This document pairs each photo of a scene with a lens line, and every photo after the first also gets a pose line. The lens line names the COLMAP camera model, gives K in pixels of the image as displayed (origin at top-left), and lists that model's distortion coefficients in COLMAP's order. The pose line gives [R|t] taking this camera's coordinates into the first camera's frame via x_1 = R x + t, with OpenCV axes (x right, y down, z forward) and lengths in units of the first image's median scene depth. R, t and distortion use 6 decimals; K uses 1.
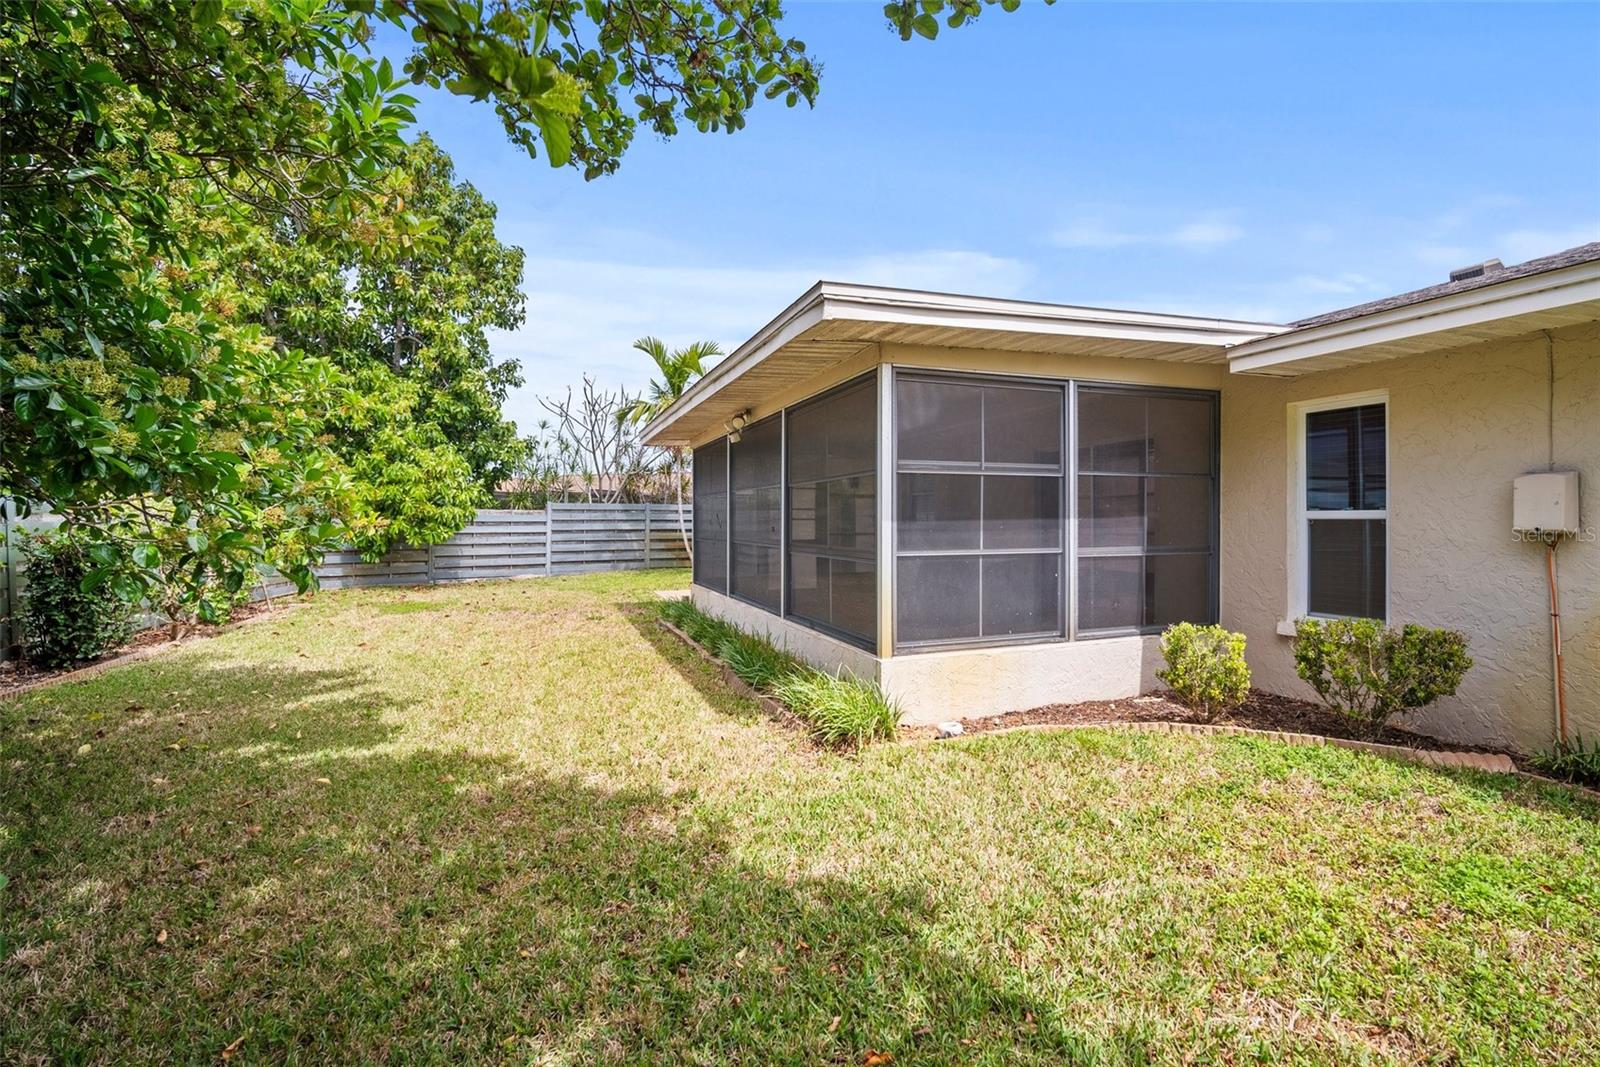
lens RADIAL K [[715.4, 0, 800.5], [0, 715.4, 528.9], [0, 0, 1]] dist [-0.010240, 0.003987]
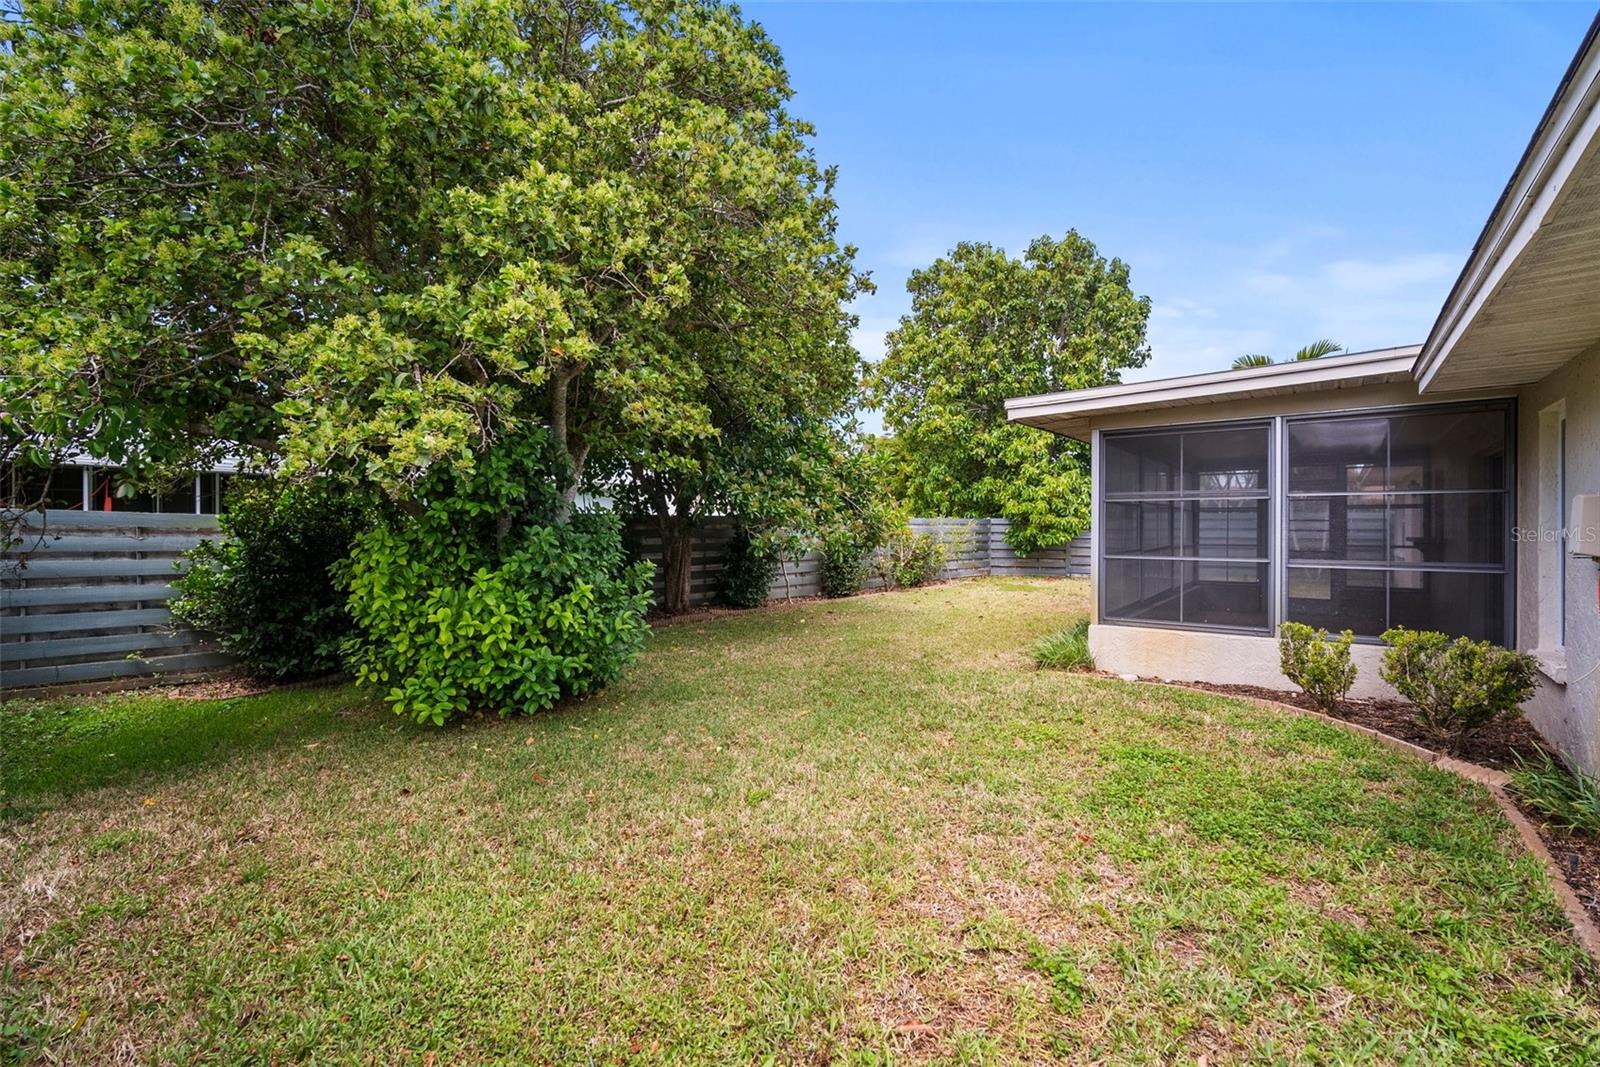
lens RADIAL K [[715.4, 0, 800.5], [0, 715.4, 528.9], [0, 0, 1]] dist [-0.010240, 0.003987]
pose [[0.519654, 0.011173, -0.854303, 0.395703], [-0.017810, 0.999839, 0.002243, -0.004619], [0.854191, 0.014050, 0.519770, -0.114878]]
